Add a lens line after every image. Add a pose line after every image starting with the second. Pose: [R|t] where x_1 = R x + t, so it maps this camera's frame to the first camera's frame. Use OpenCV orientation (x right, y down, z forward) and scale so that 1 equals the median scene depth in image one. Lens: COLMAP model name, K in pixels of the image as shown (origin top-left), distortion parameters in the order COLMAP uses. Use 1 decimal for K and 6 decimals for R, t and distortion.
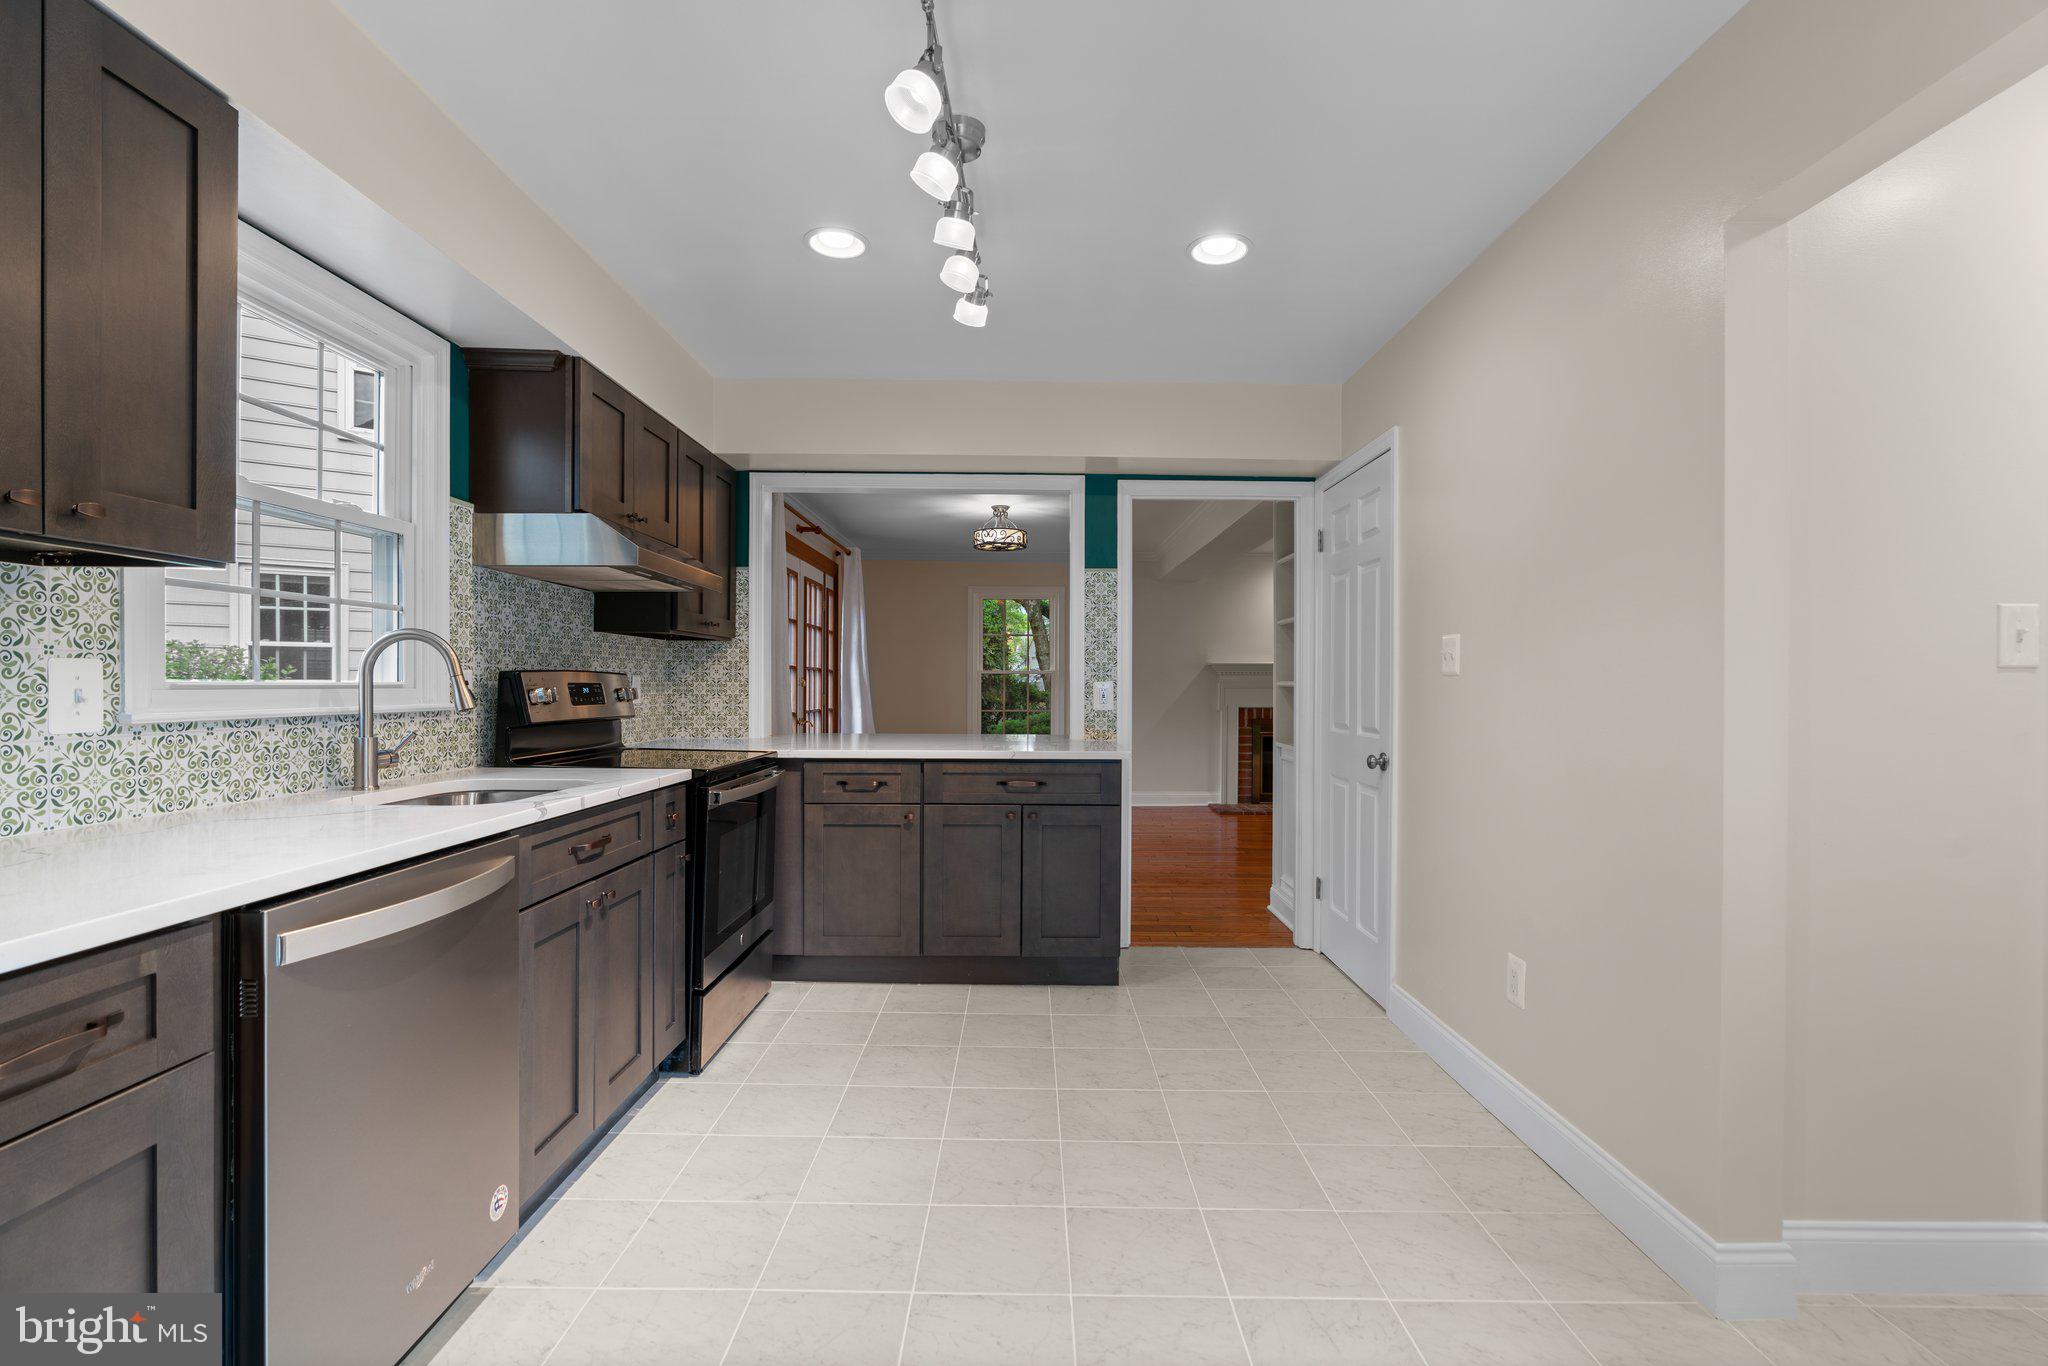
lens RADIAL K [[921.3, 0, 1025.6], [0, 921.3, 688.6], [0, 0, 1]] dist [-0.019720, 0.008629]
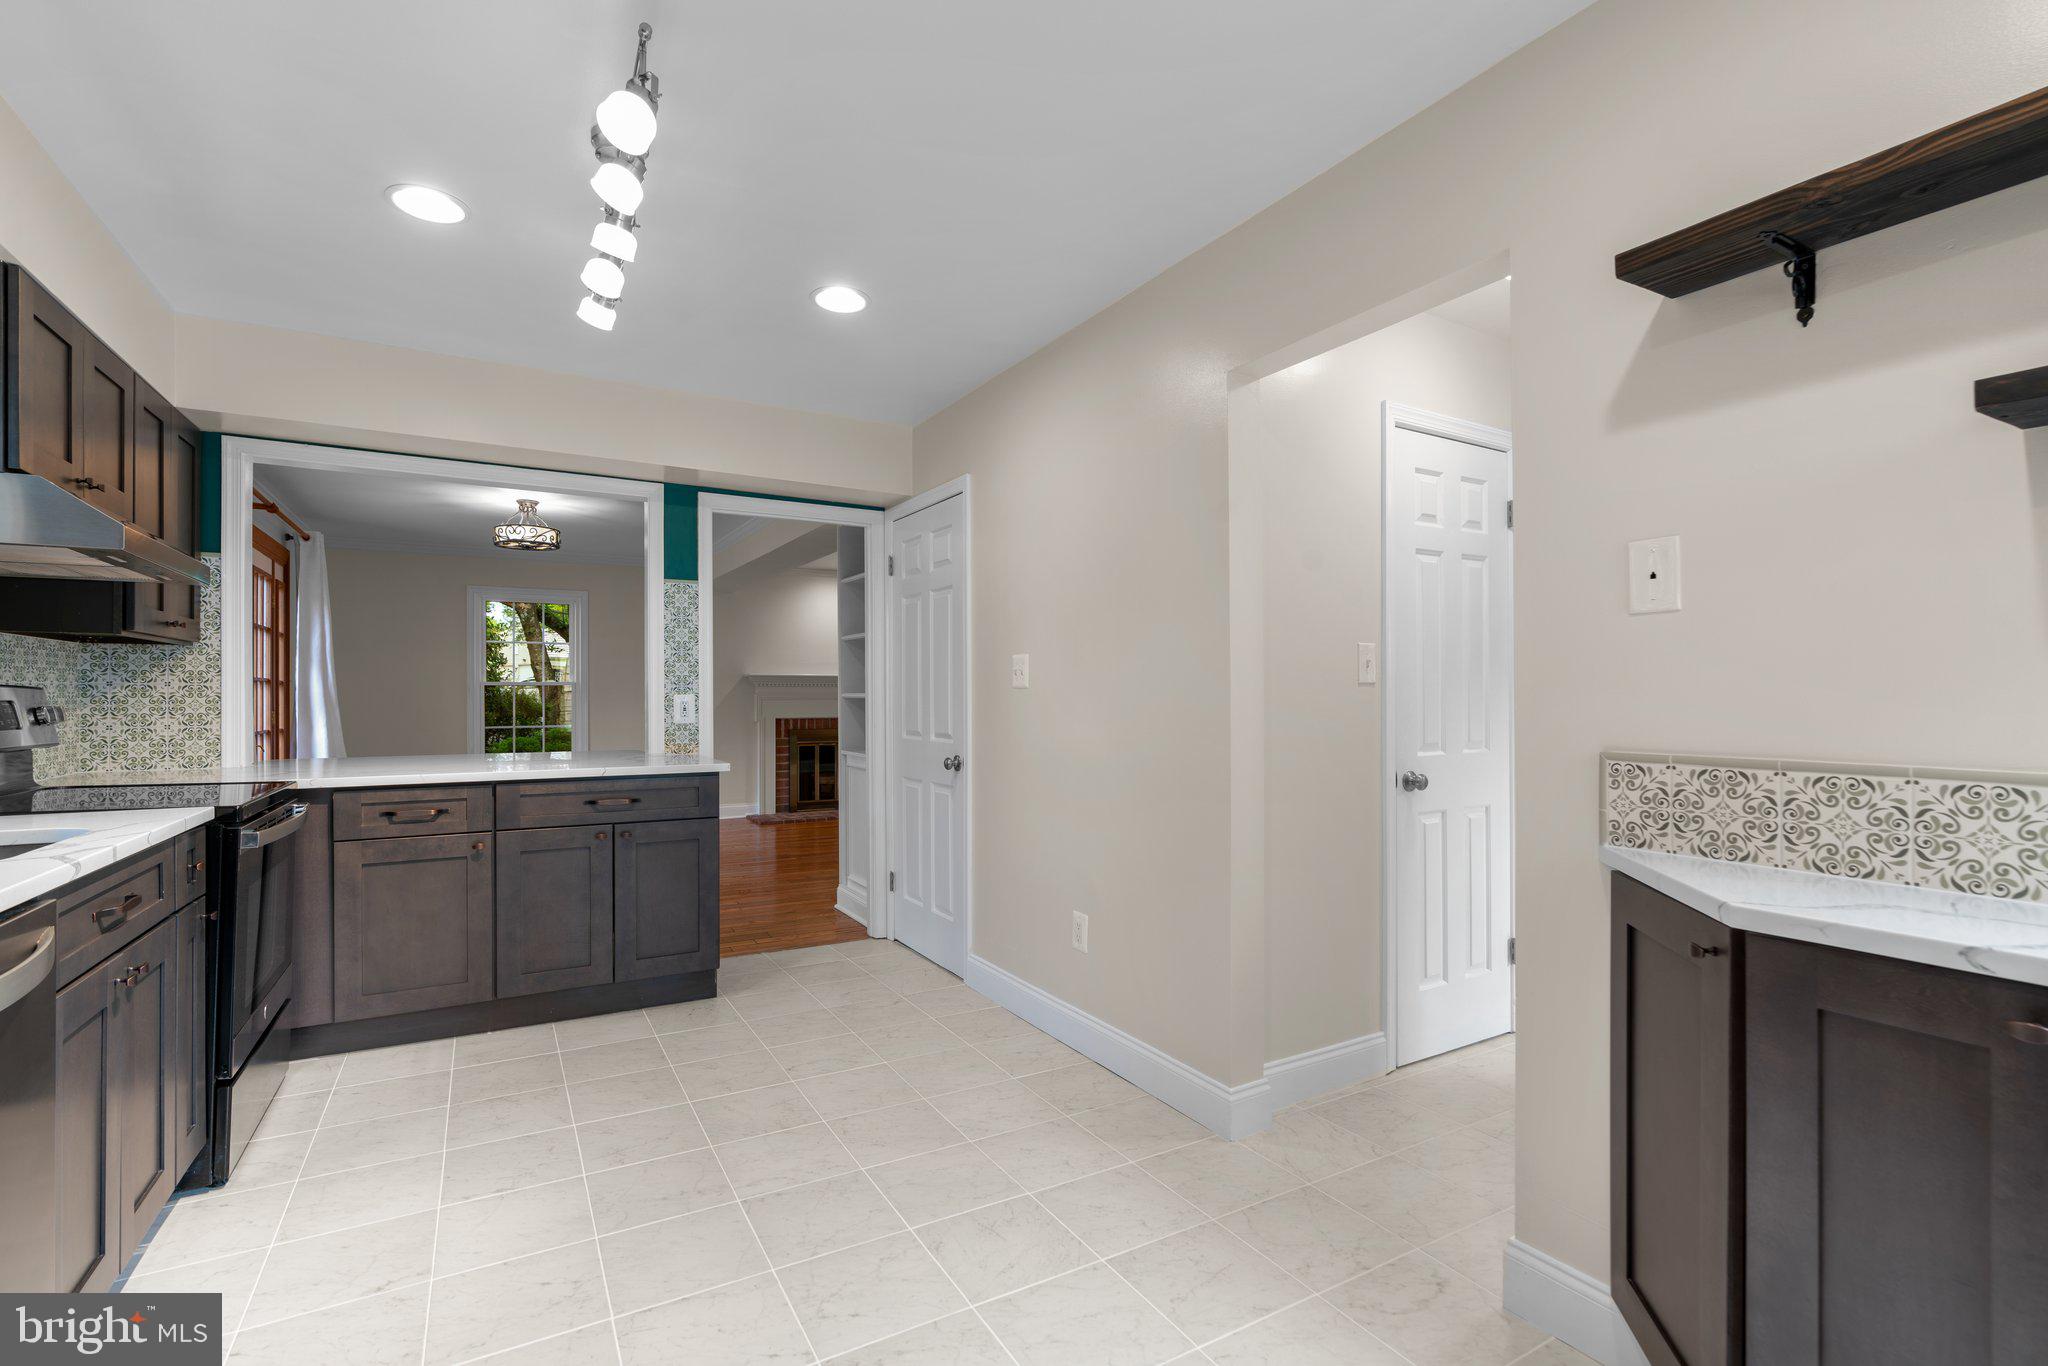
lens RADIAL K [[921.3, 0, 1019.5], [0, 921.3, 691.6], [0, 0, 1]] dist [-0.019720, 0.008629]
pose [[0.864782, -0.003892, 0.502132, -0.119884], [0.008136, 0.999947, -0.006261, -0.001935], [-0.502082, 0.009500, 0.864768, -0.038368]]
